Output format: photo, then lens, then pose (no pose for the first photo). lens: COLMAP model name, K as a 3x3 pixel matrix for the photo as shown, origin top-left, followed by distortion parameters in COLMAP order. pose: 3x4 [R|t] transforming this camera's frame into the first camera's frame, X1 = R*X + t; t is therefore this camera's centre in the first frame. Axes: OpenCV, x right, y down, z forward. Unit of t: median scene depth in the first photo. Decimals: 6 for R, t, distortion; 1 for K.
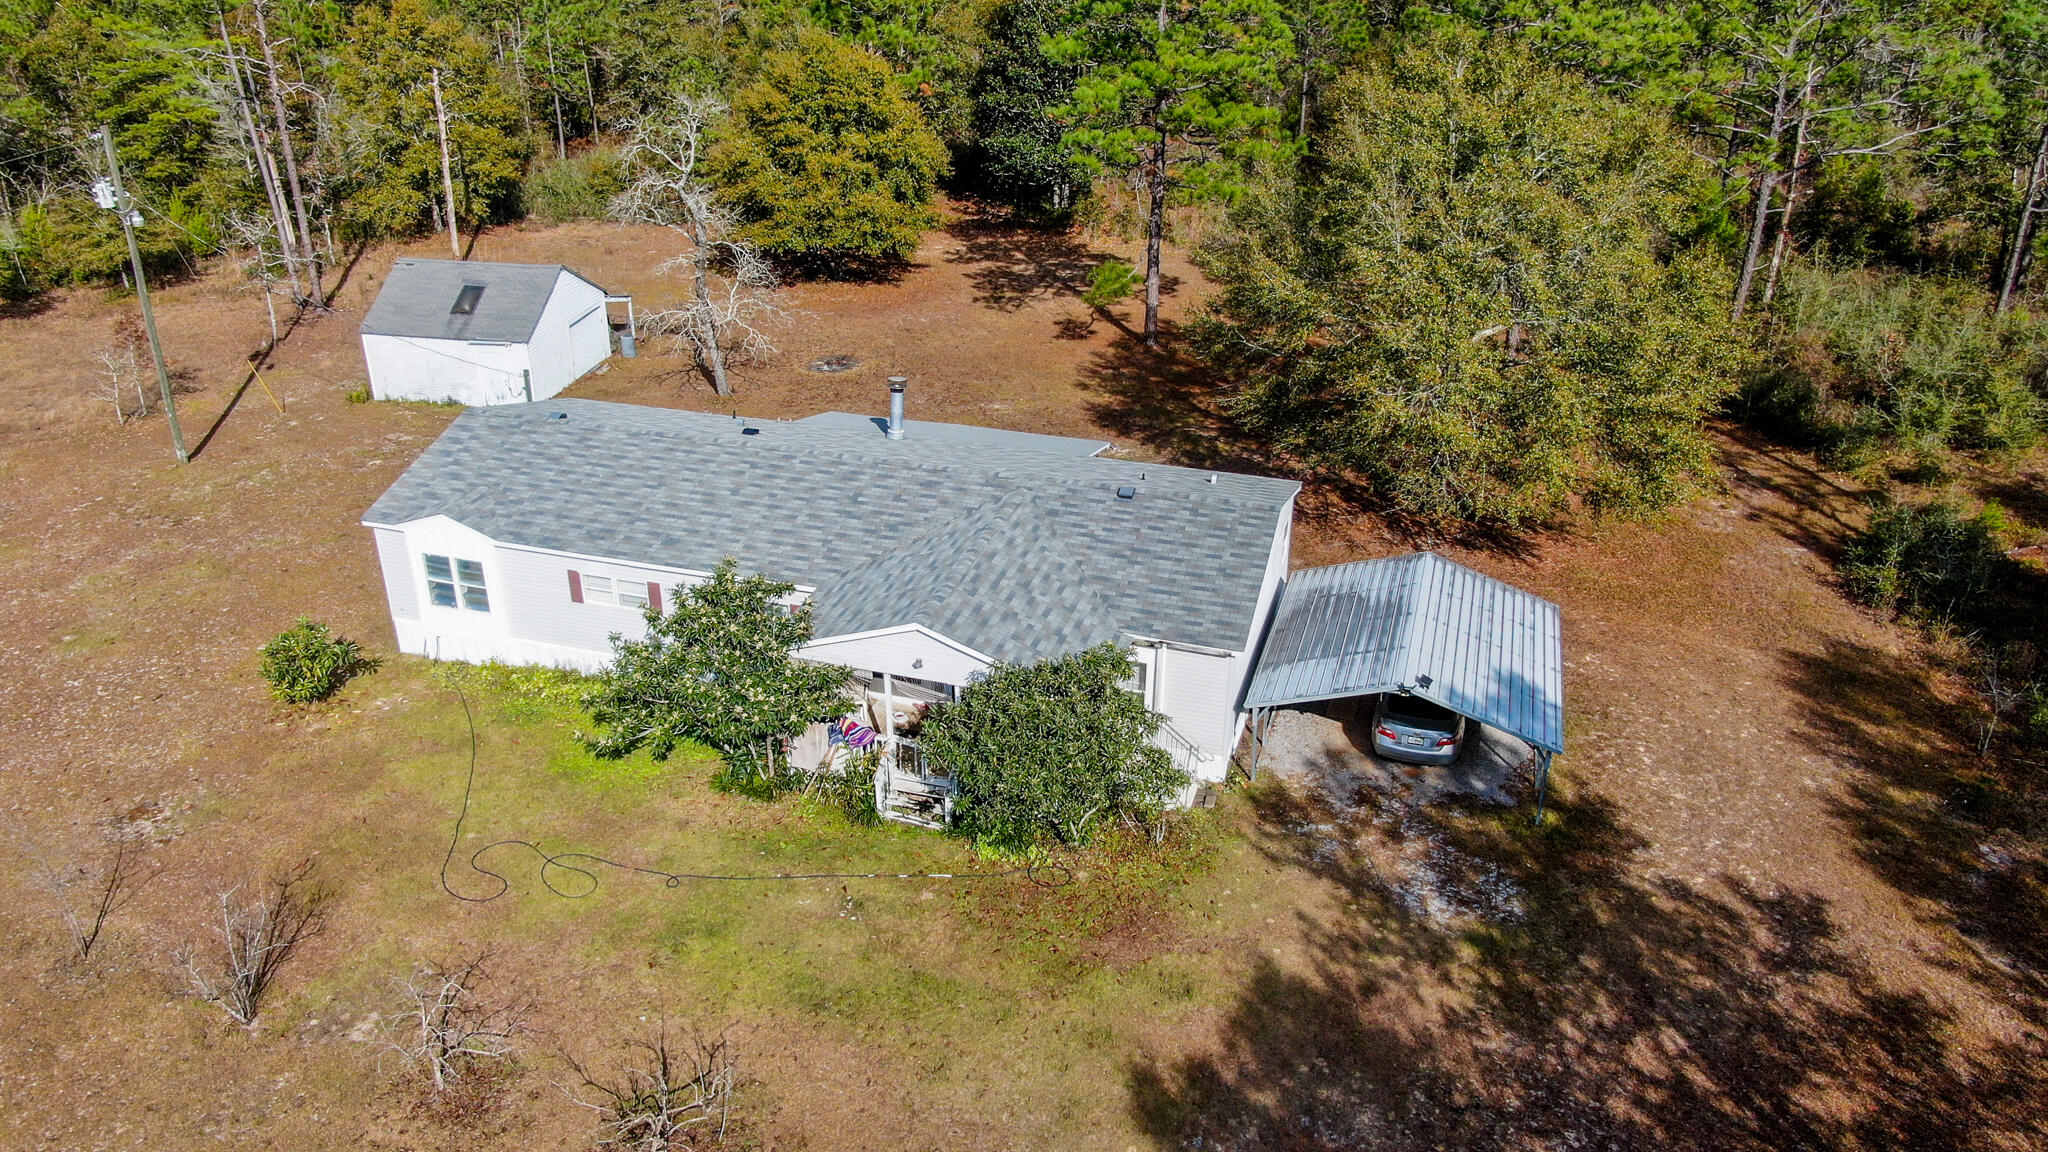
lens RADIAL K [[1511.4, 0, 1024.0], [0, 1511.4, 576.0], [0, 0, 1]] dist [-0.000590, 0.001548]
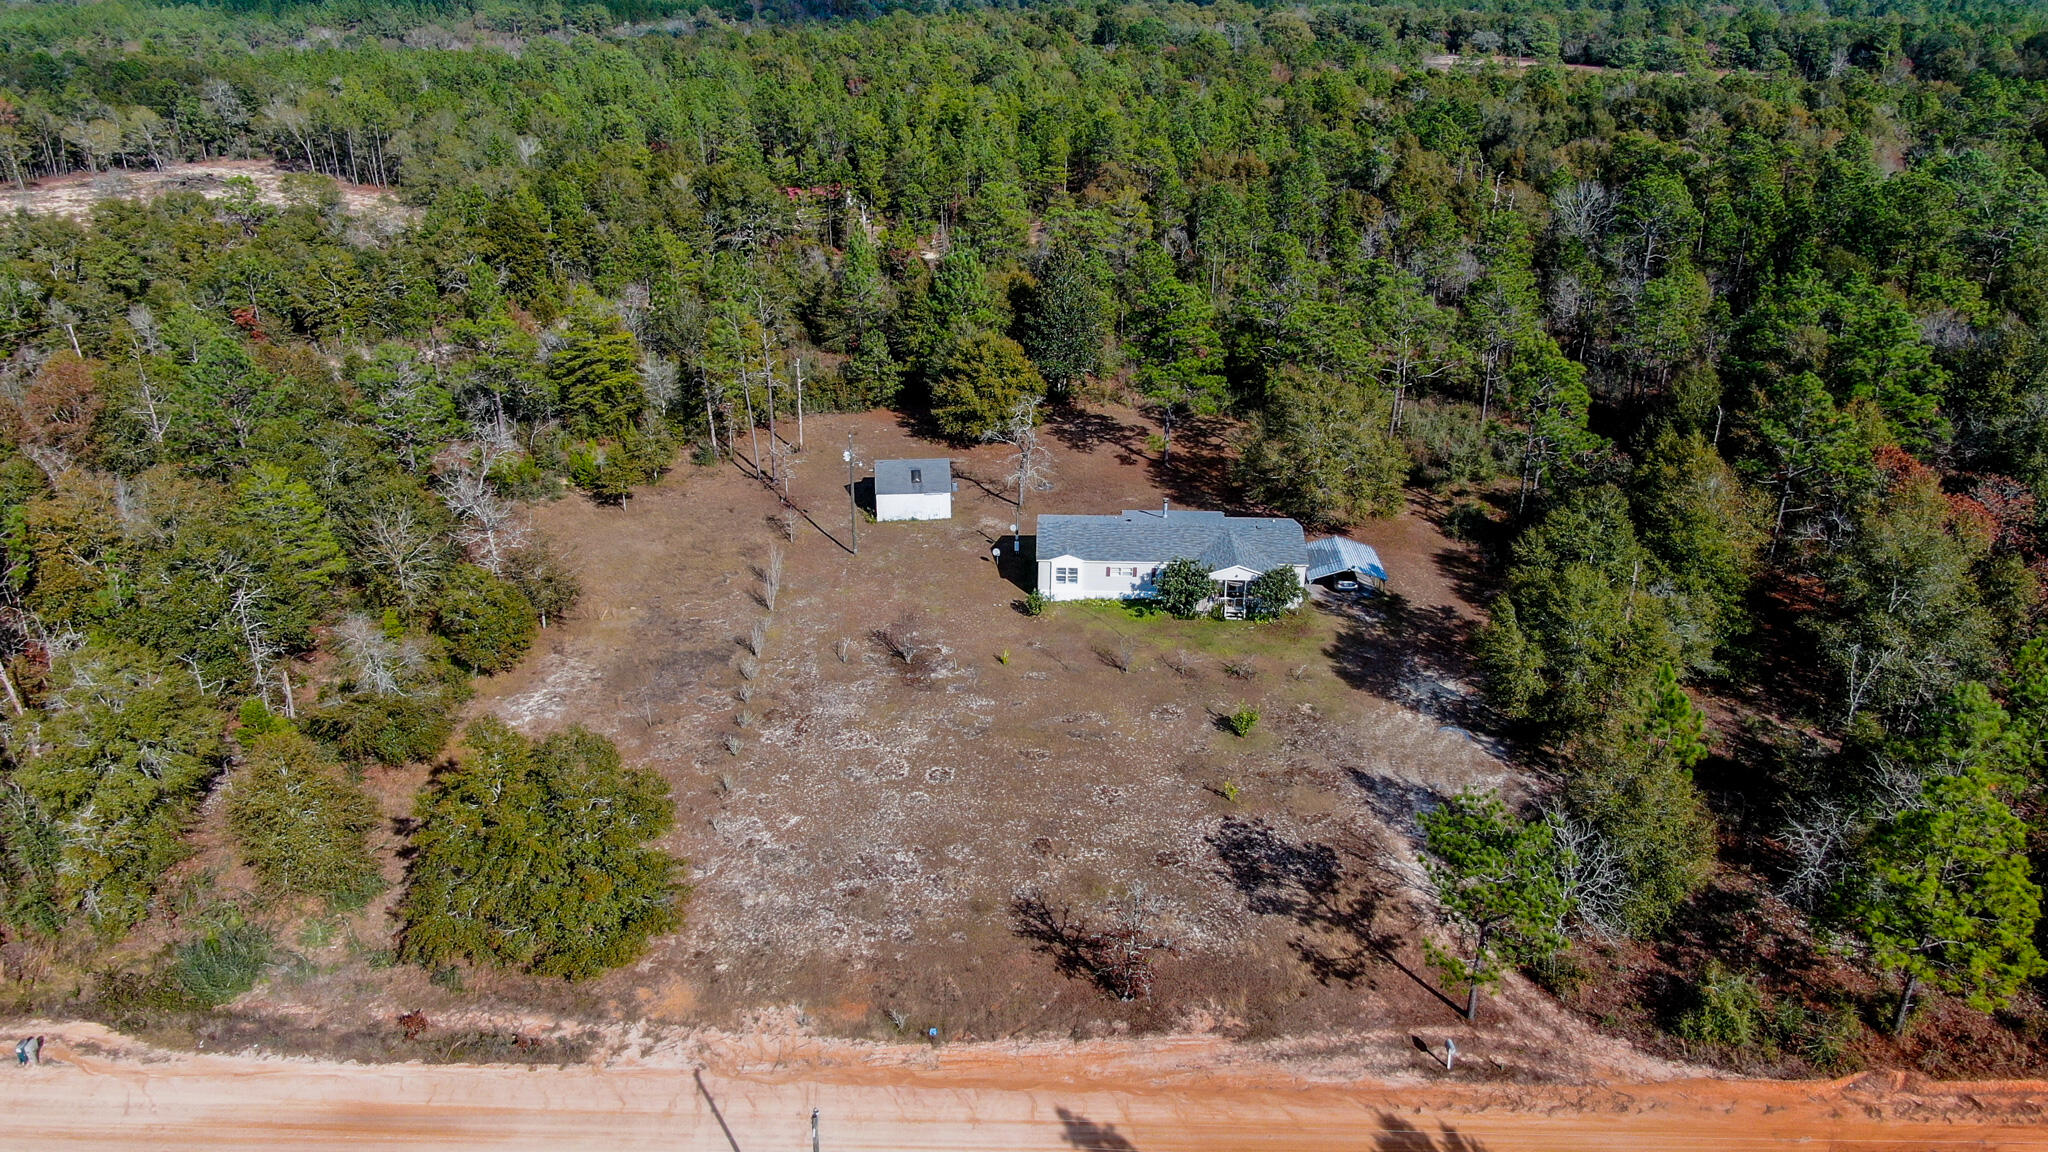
lens RADIAL K [[1511.4, 0, 1024.0], [0, 1511.4, 576.0], [0, 0, 1]] dist [-0.000590, 0.001548]
pose [[0.963863, -0.111495, 0.241946, -1.217638], [0.116007, 0.993239, -0.004437, 0.008966], [-0.239815, 0.032344, 0.970280, -2.093525]]
